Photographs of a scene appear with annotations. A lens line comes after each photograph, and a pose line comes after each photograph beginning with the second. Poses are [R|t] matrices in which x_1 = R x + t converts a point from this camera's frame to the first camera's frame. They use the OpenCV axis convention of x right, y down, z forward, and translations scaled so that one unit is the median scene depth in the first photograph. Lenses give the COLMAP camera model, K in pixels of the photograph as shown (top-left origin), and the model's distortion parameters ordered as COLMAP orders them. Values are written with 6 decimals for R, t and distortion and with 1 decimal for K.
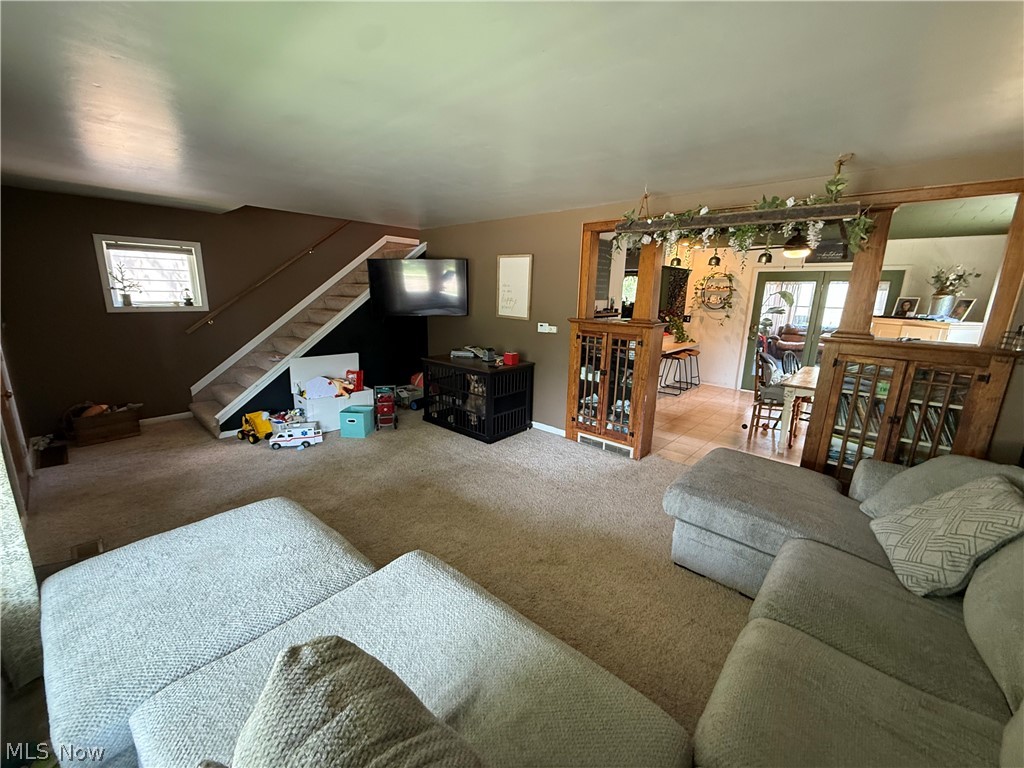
lens RADIAL K [[409.2, 0, 507.5], [0, 409.2, 383.0], [0, 0, 1]] dist [0.001070, -0.000102]
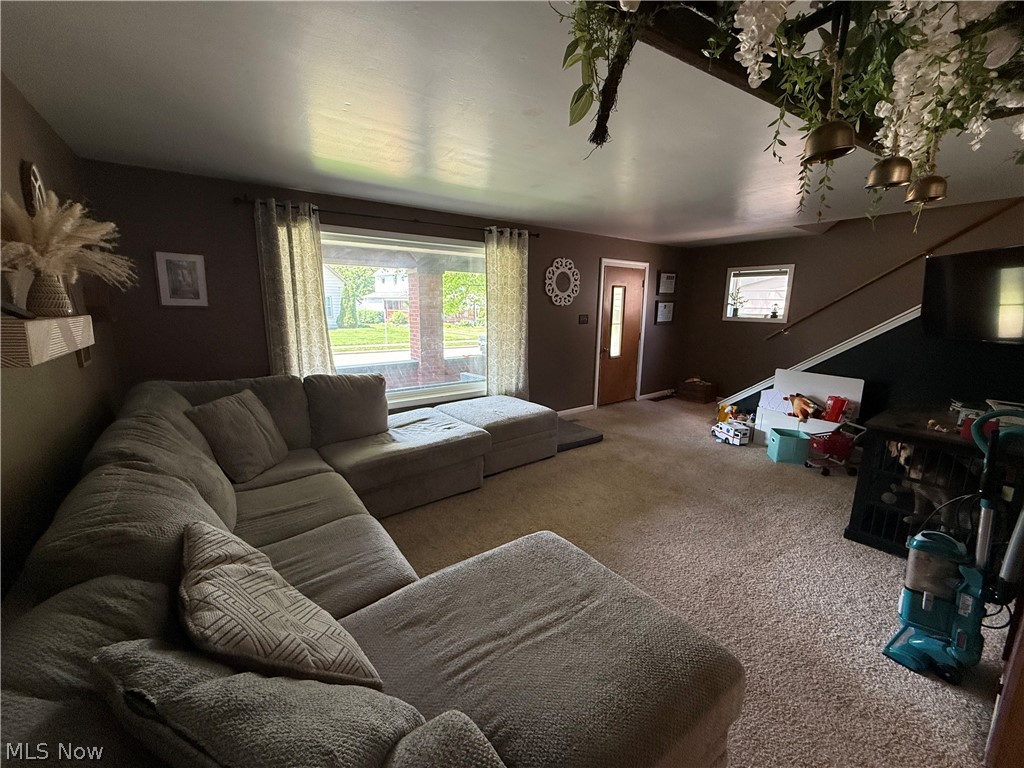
lens RADIAL K [[409.2, 0, 506.9], [0, 409.2, 383.7], [0, 0, 1]] dist [0.001070, -0.000102]
pose [[-0.198104, 0.168607, -0.965571, 0.647695], [-0.226084, 0.950671, 0.212391, -0.094184], [0.953751, 0.260376, -0.150212, 0.548522]]
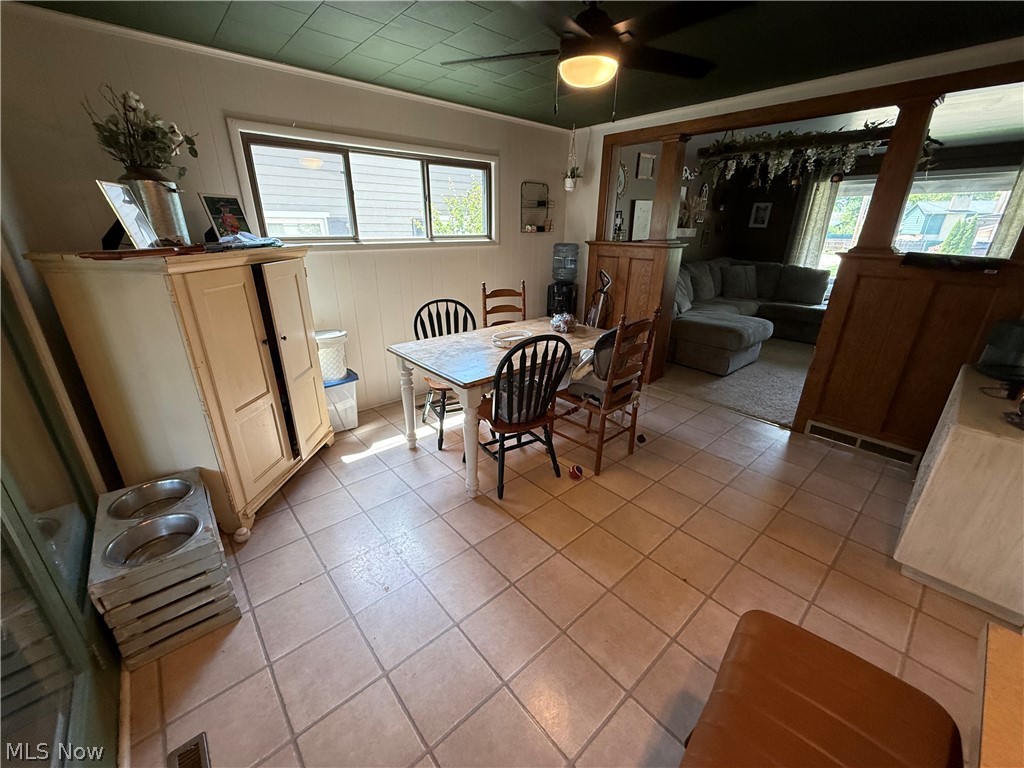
lens RADIAL K [[409.2, 0, 511.5], [0, 409.2, 386.8], [0, 0, 1]] dist [0.001070, -0.000102]
pose [[-0.991842, -0.071853, 0.105289, 0.771539], [-0.000729, 0.829173, 0.558992, -0.314066], [-0.127468, 0.554355, -0.822461, 1.619014]]
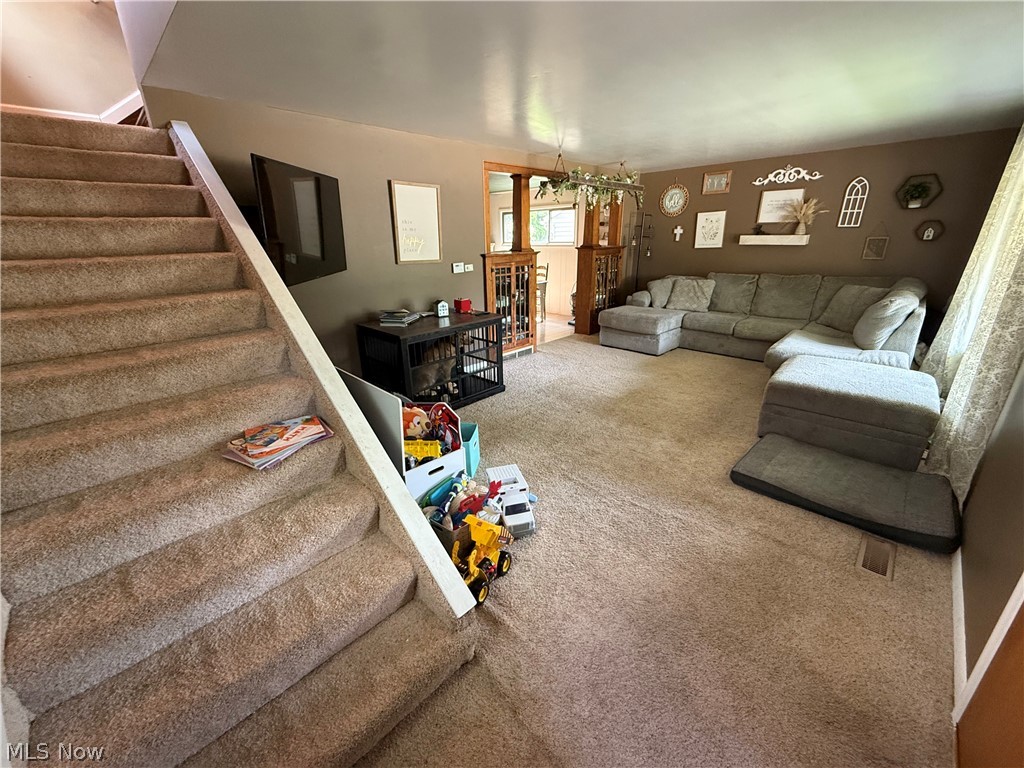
lens RADIAL K [[409.2, 0, 507.2], [0, 409.2, 381.2], [0, 0, 1]] dist [0.001070, -0.000102]
pose [[0.038883, -0.357164, 0.933232, -0.973938], [0.239258, 0.910099, 0.338342, -0.205935], [-0.970177, 0.210127, 0.120842, 0.896412]]
